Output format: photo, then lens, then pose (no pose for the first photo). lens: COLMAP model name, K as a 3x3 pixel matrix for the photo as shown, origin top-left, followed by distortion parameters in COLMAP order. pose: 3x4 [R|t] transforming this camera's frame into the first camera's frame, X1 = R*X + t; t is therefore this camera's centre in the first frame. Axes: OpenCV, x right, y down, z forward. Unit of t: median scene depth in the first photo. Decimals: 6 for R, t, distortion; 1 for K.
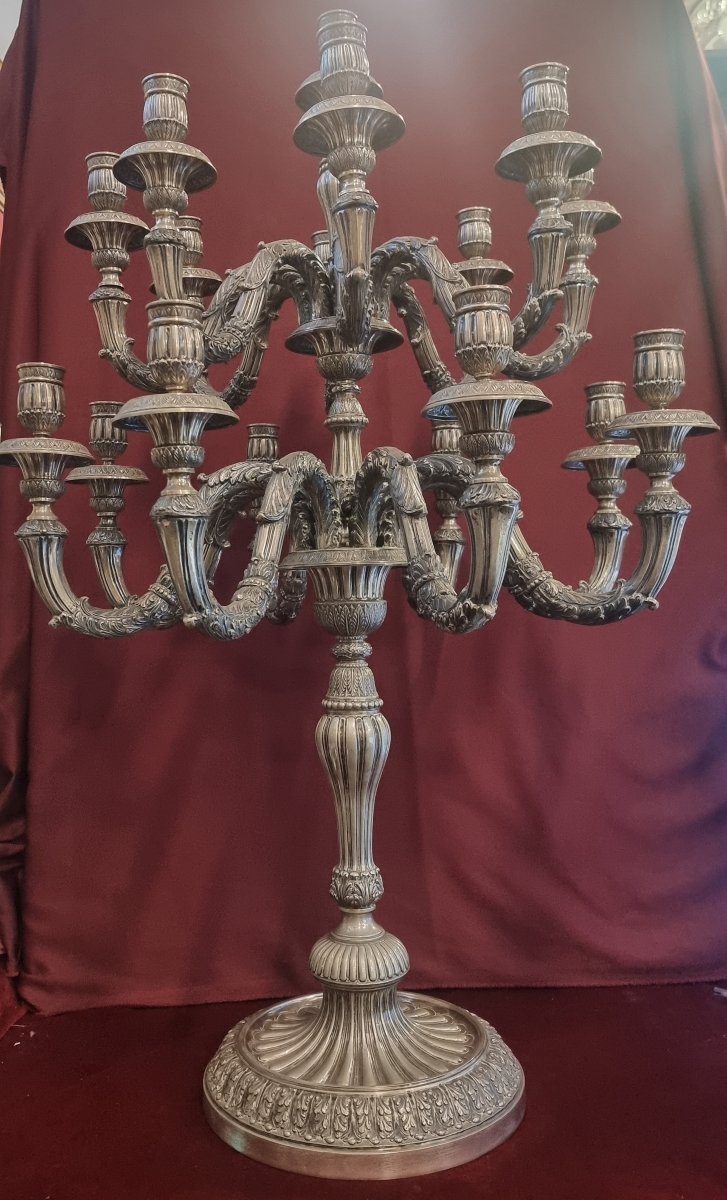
lens RADIAL K [[1056.3, 0, 307.6], [0, 1056.3, 572.0], [0, 0, 1]] dist [0.060441, -0.011076]
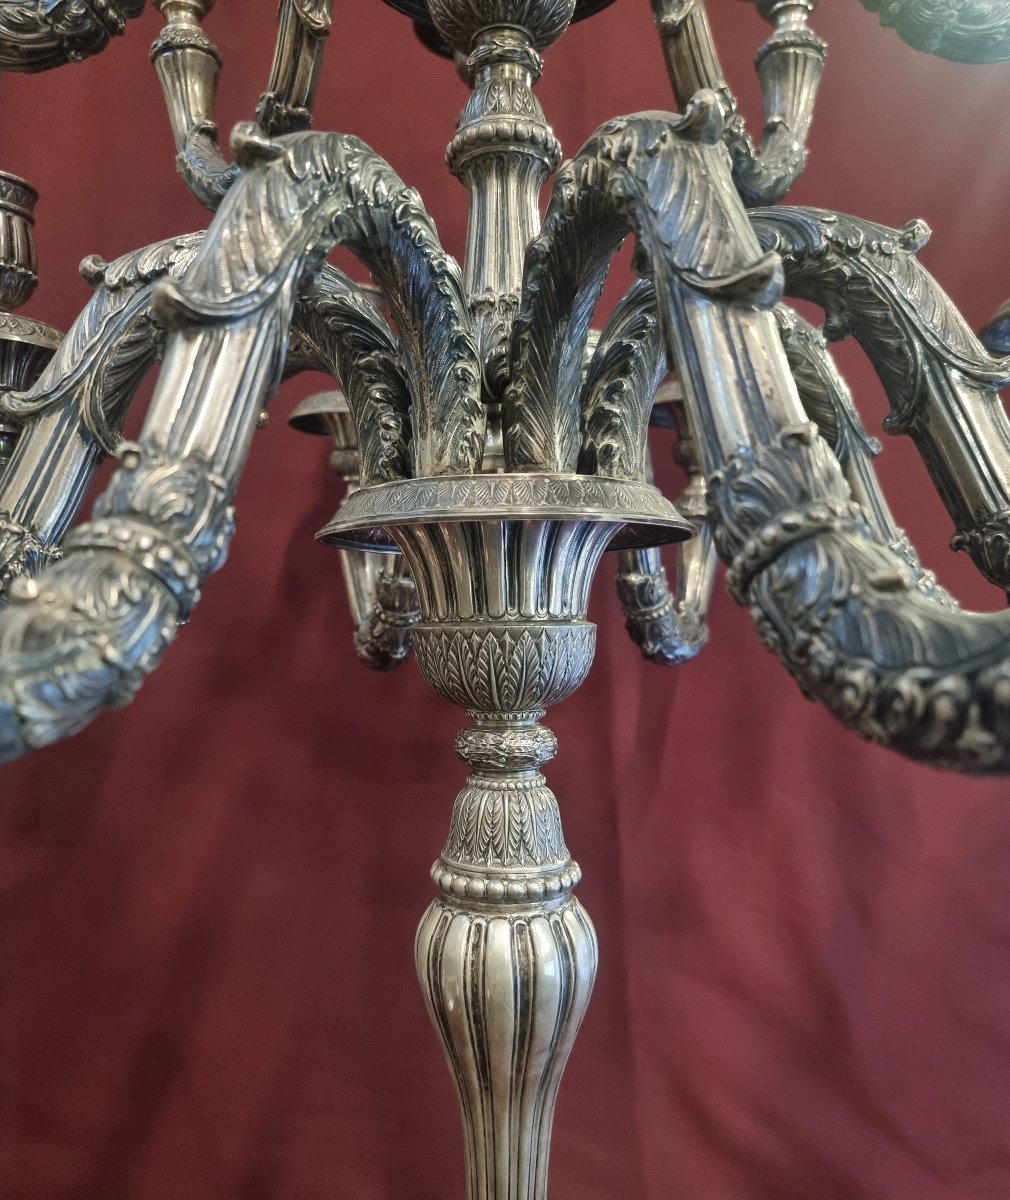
lens RADIAL K [[952.7, 0, 488.7], [0, 952.7, 702.6], [0, 0, 1]] dist [0.079056, -0.140944]
pose [[0.999873, 0.015768, 0.002167, 0.035157], [-0.015907, 0.994602, 0.102534, 0.021365], [-0.000538, -0.102556, 0.994727, 0.663456]]
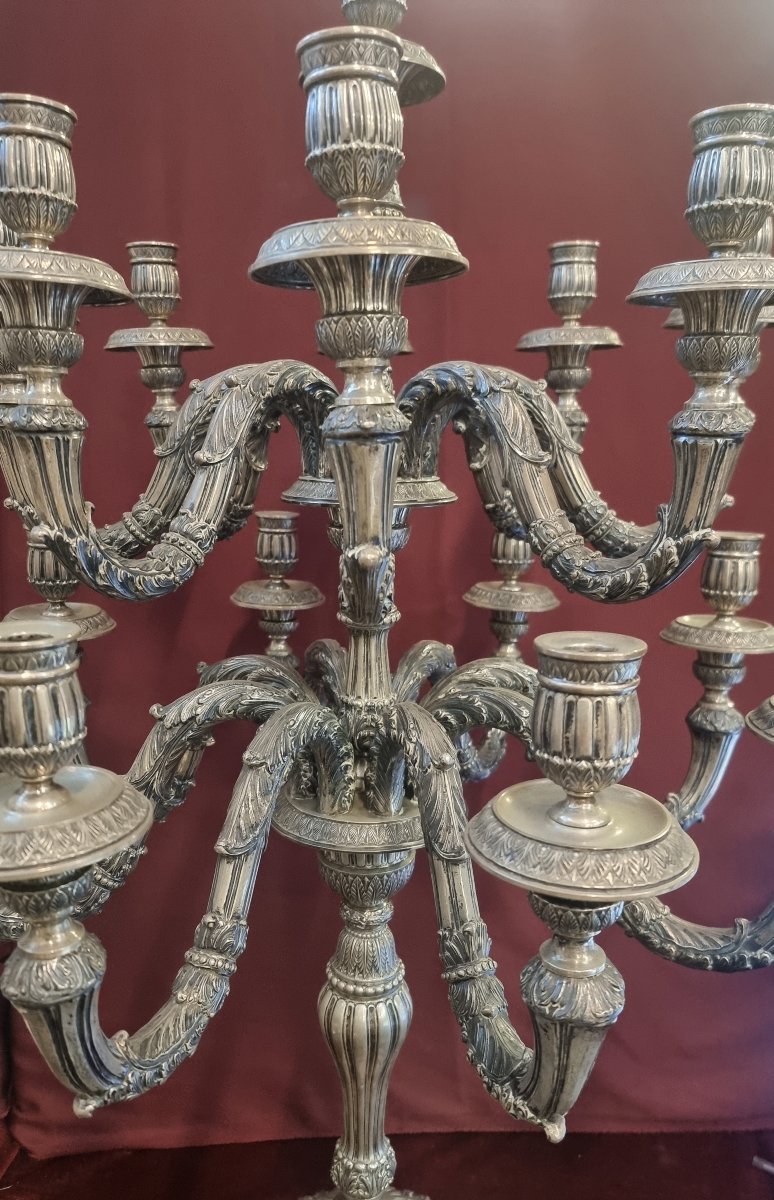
lens RADIAL K [[916.5, 0, 383.4], [0, 916.5, 675.0], [0, 0, 1]] dist [0.032608, -0.007148]
pose [[0.999433, 0.031752, 0.011168, 0.042607], [-0.033614, 0.958666, 0.282543, -0.288854], [-0.001735, -0.282758, 0.959190, 0.426278]]
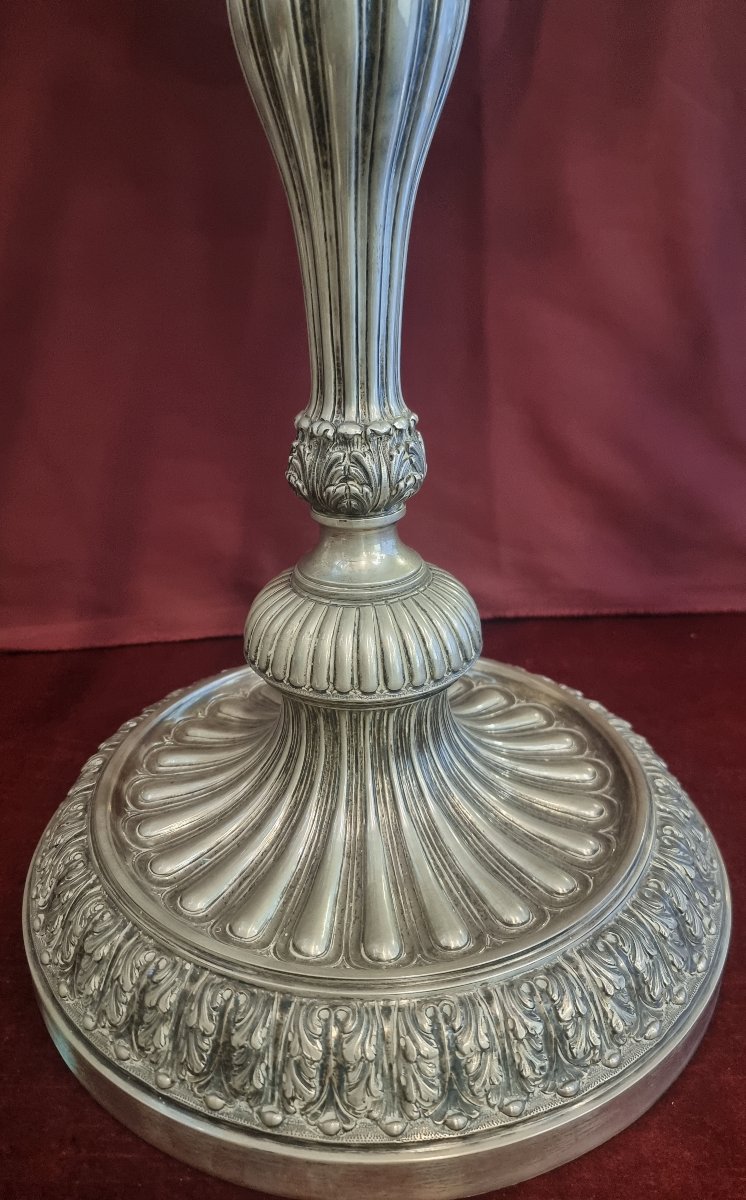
lens RADIAL K [[856.6, 0, 336.2], [0, 856.6, 600.1], [0, 0, 1]] dist [0.040547, 0.000107]
pose [[0.999926, -0.007188, -0.009788, 0.042358], [0.010734, 0.900075, 0.435602, 0.212017], [0.005679, -0.435675, 0.900086, 0.719585]]
